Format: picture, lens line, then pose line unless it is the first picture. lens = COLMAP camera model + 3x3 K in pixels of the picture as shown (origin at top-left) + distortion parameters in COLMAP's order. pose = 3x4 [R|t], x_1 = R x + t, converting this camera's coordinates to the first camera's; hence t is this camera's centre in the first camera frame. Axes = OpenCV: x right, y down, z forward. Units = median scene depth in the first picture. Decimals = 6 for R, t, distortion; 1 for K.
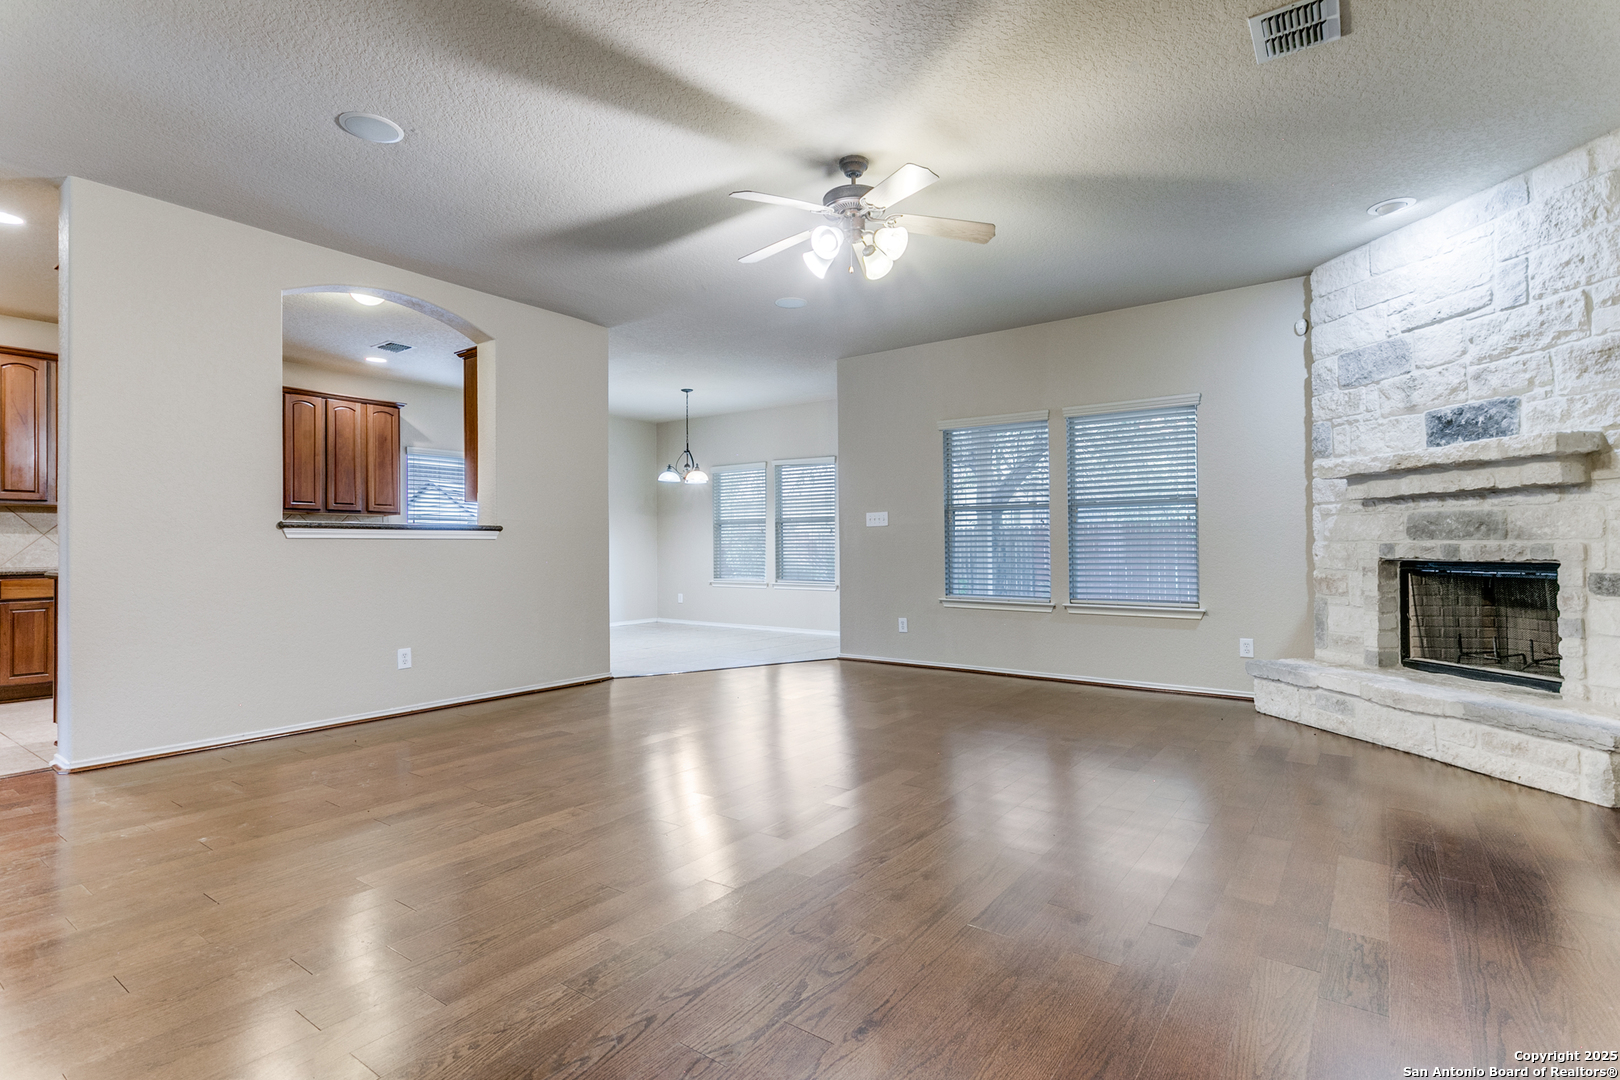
lens RADIAL K [[775.3, 0, 804.1], [0, 775.3, 544.4], [0, 0, 1]] dist [0.000768, 0.000043]
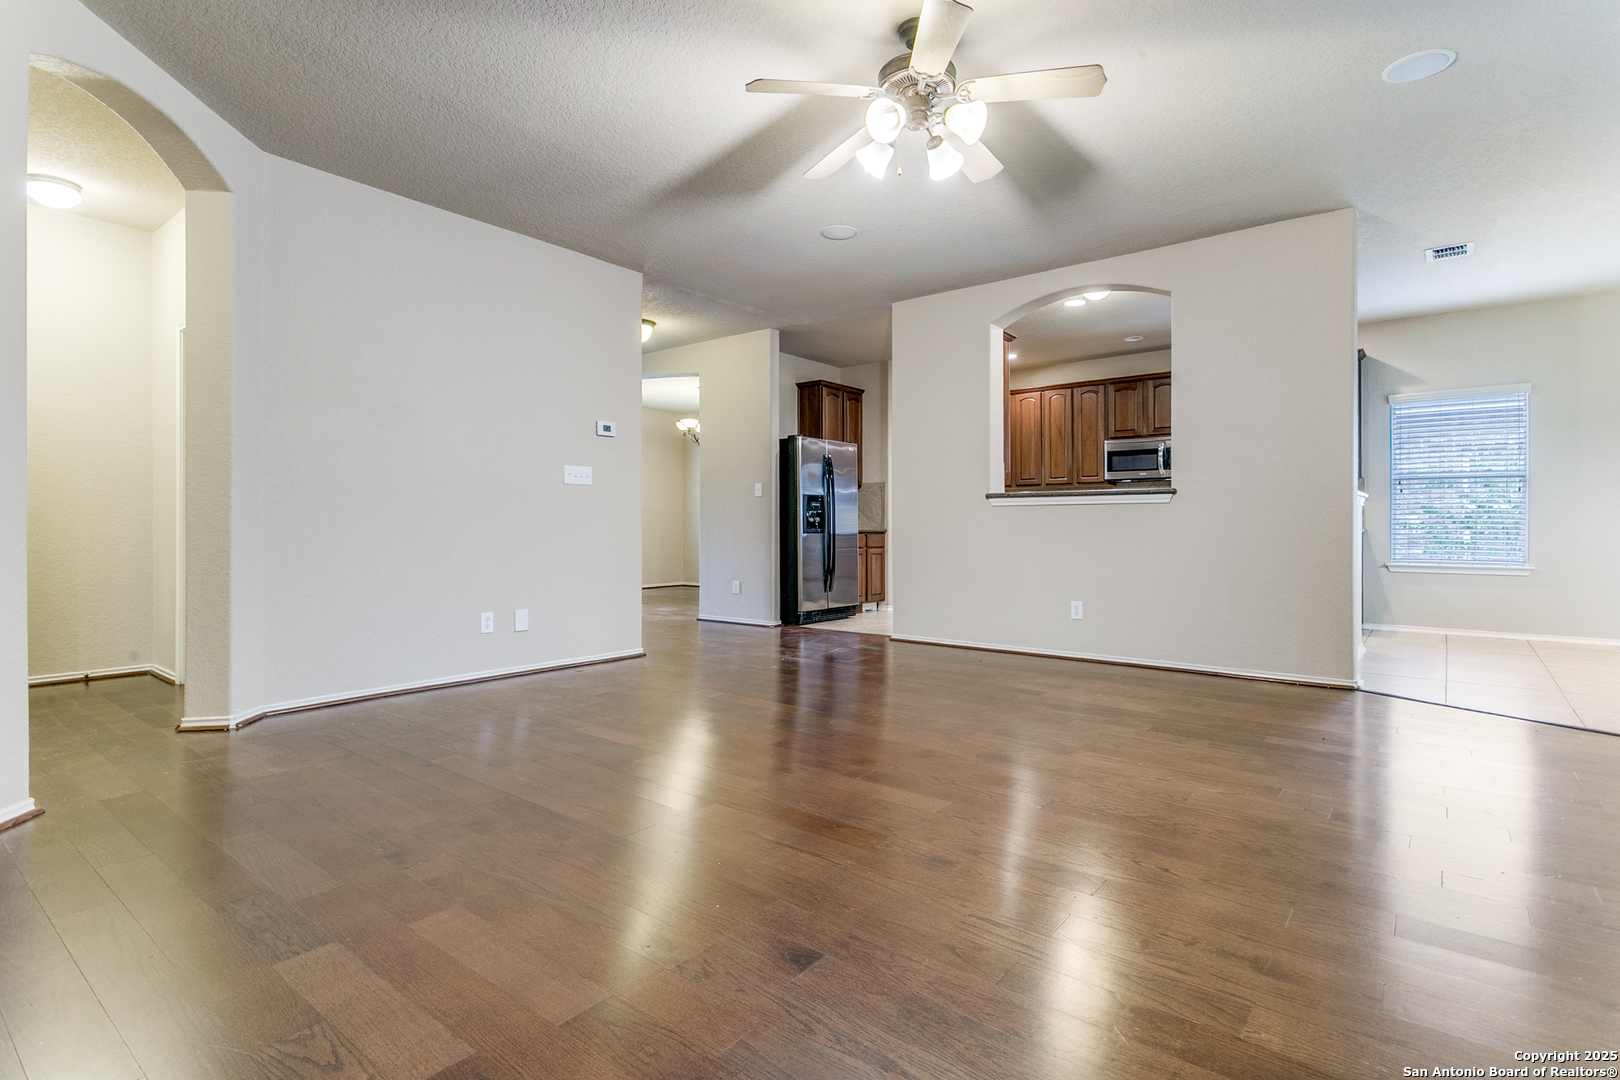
lens RADIAL K [[783.6, 0, 815.2], [0, 783.6, 538.8], [0, 0, 1]] dist [0.013045, -0.002124]
pose [[-0.030020, 0.017755, -0.999392, 0.697231], [0.009611, 0.999801, 0.017474, 0.020643], [0.999503, -0.009081, -0.030185, 0.715194]]
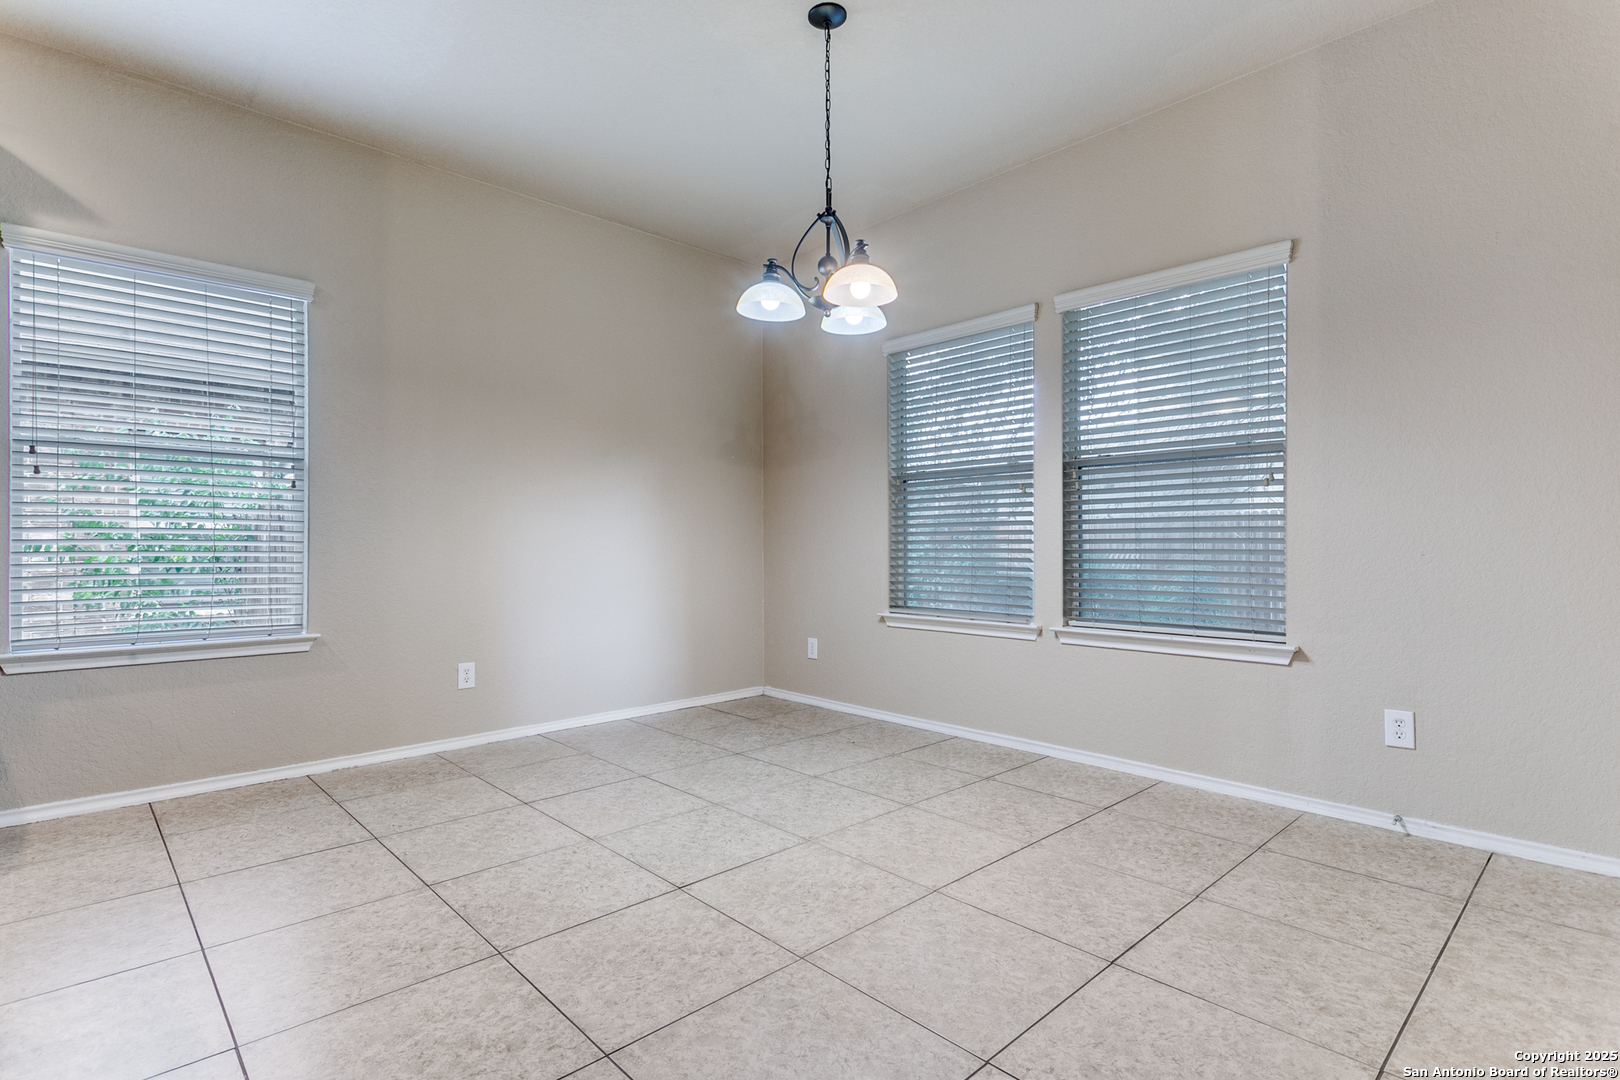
lens RADIAL K [[783.6, 0, 802.2], [0, 783.6, 549.2], [0, 0, 1]] dist [0.013045, -0.002124]
pose [[0.982874, 0.006824, -0.184151, -0.196219], [-0.006278, 0.999974, 0.003547, 0.023745], [0.184170, -0.002330, 0.982892, 1.328511]]
